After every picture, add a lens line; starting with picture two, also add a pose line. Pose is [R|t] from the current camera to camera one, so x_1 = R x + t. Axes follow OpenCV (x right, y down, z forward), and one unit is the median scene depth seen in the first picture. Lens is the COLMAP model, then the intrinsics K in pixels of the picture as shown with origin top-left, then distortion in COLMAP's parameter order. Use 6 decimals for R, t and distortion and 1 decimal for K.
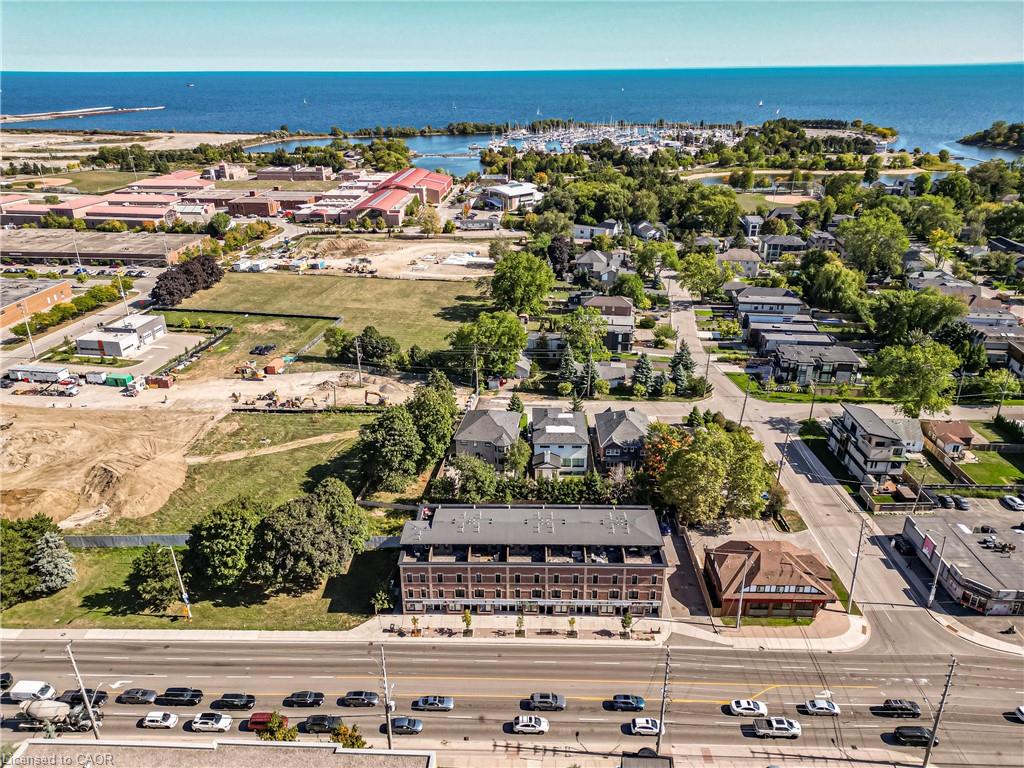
lens RADIAL K [[729.5, 0, 512.0], [0, 729.5, 384.0], [0, 0, 1]] dist [-0.000232, -0.000326]
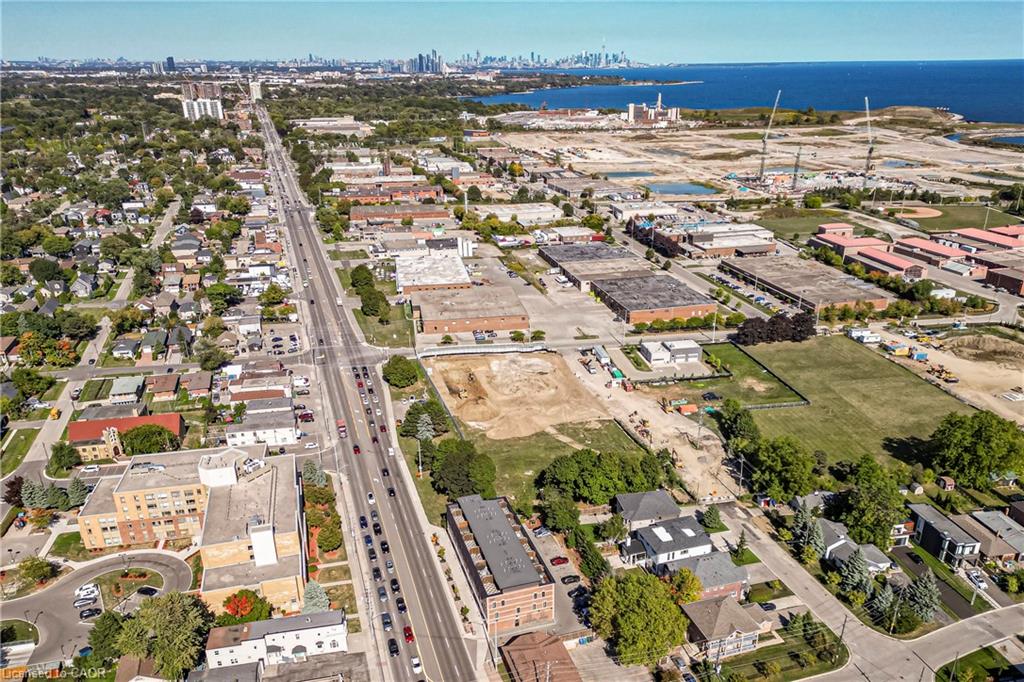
lens RADIAL K [[744.1, 0, 512.0], [0, 744.1, 341.0], [0, 0, 1]] dist [0.044393, -0.043248]
pose [[0.321395, 0.311052, -0.894400, 0.651582], [-0.360707, 0.913518, 0.188084, -0.243624], [0.875555, 0.262167, 0.405798, 0.130501]]
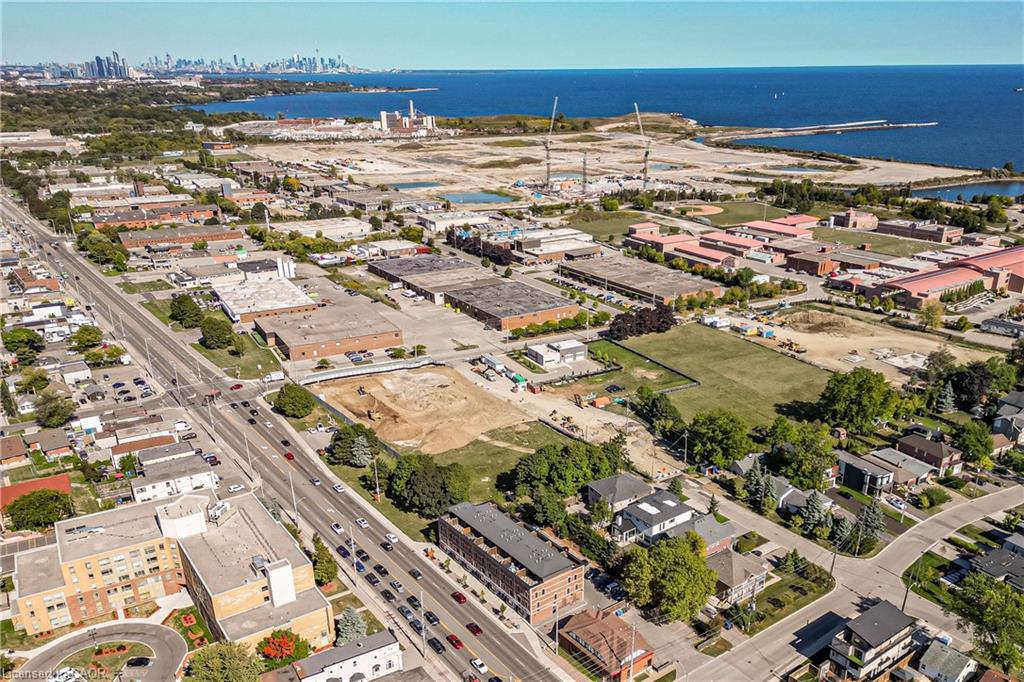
lens RADIAL K [[810.6, 0, 512.0], [0, 810.6, 341.0], [0, 0, 1]] dist [0.025371, -0.012765]
pose [[0.601975, 0.236982, -0.762539, 0.618441], [-0.302696, 0.951398, 0.056718, -0.148668], [0.738919, 0.196675, 0.644452, -0.101313]]
